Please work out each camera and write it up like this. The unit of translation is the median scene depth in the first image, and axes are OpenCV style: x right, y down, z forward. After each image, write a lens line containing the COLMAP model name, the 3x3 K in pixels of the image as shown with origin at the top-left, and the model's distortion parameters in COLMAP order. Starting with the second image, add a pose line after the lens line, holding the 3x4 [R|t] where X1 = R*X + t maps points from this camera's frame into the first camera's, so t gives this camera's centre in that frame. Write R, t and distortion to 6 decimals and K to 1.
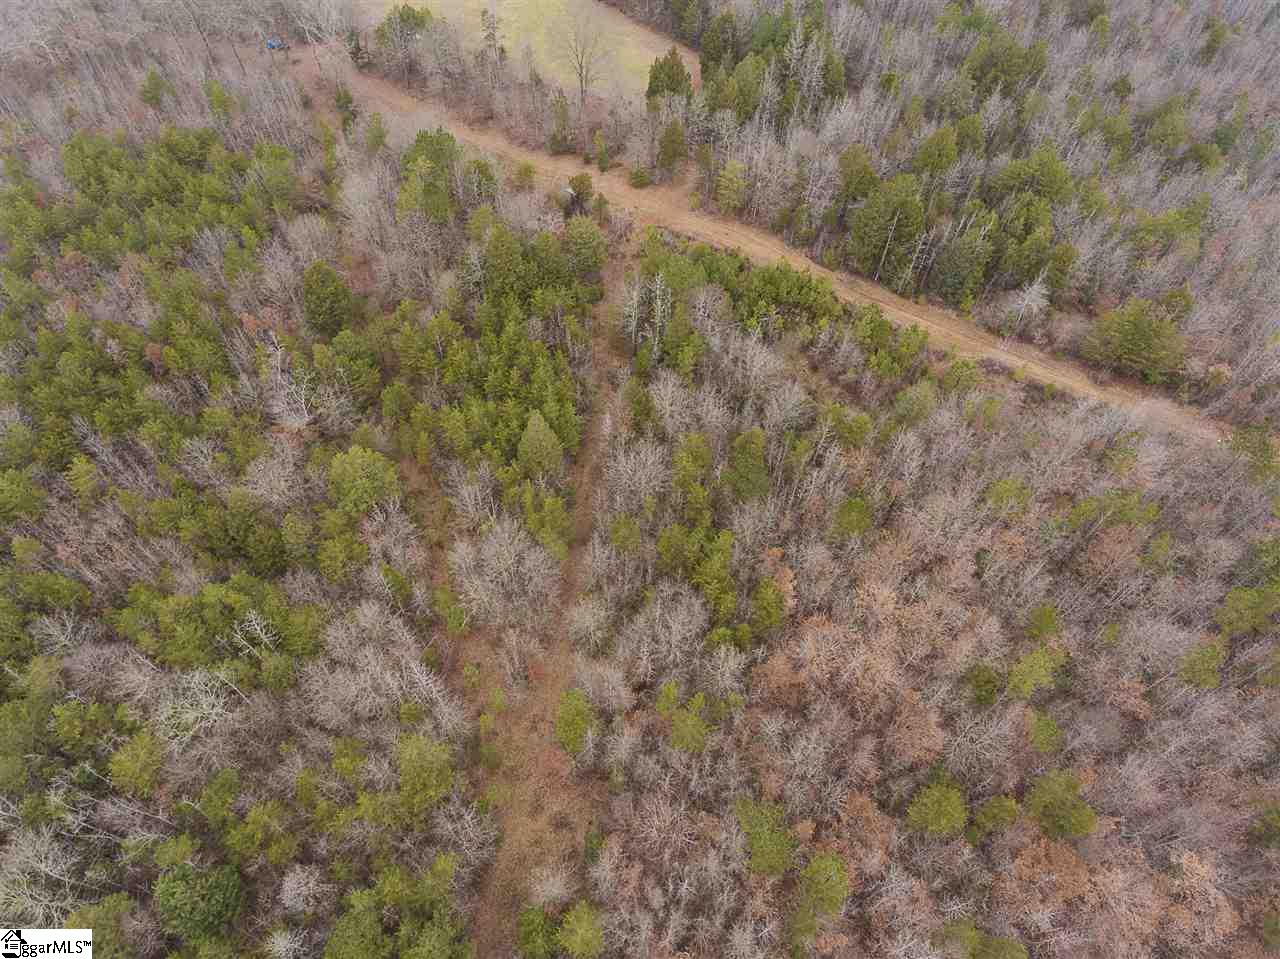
lens RADIAL K [[718.4, 0, 640.0], [0, 718.4, 479.5], [0, 0, 1]] dist [-0.005242, 0.001617]
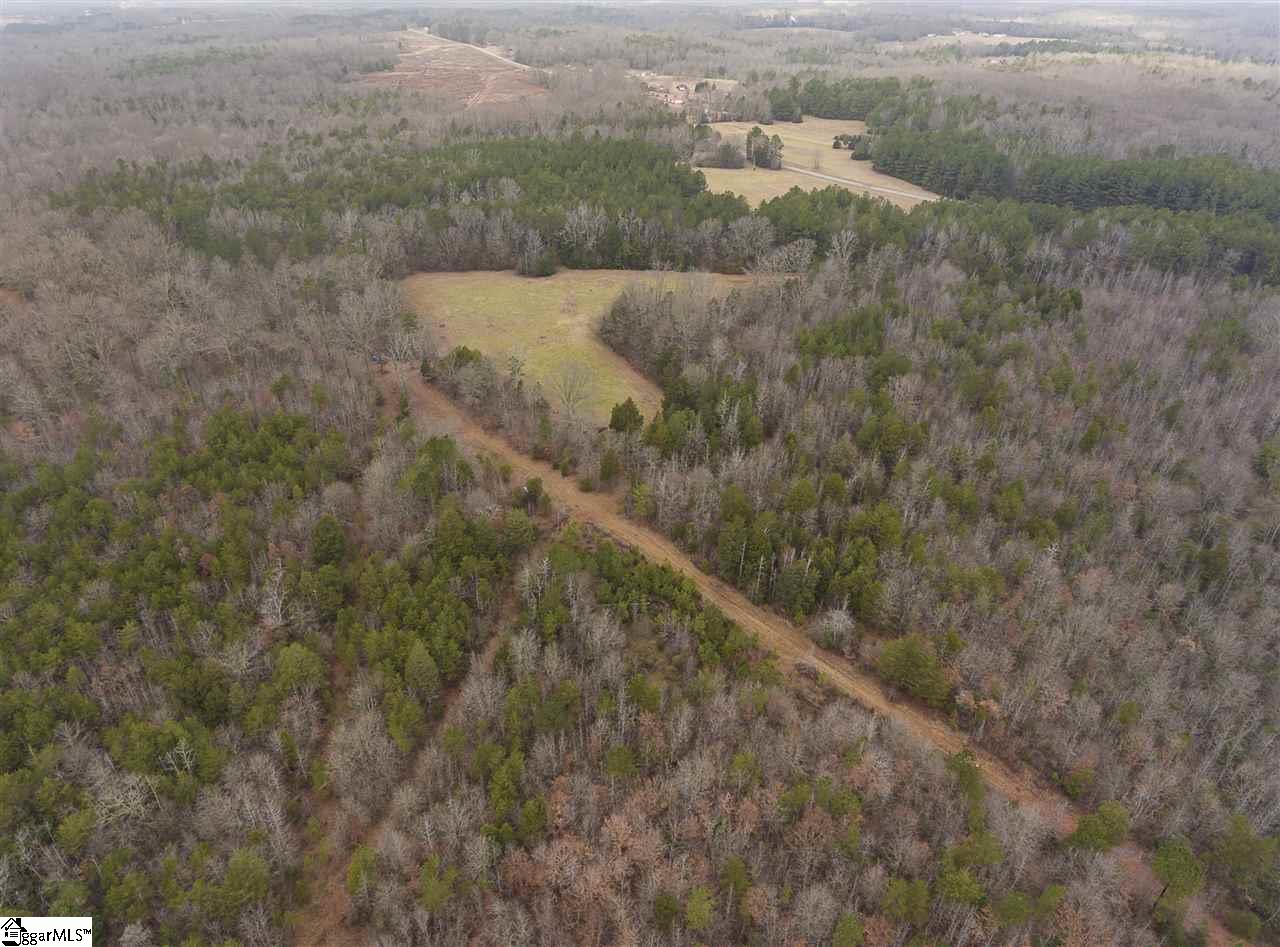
lens RADIAL K [[825.1, 0, 640.0], [0, 825.1, 473.5], [0, 0, 1]] dist [-0.002835, 0.001384]
pose [[0.971734, 0.122406, -0.201865, 0.462573], [-0.184985, 0.926056, -0.328938, 0.044002], [0.146675, 0.356983, 0.922524, -0.445146]]
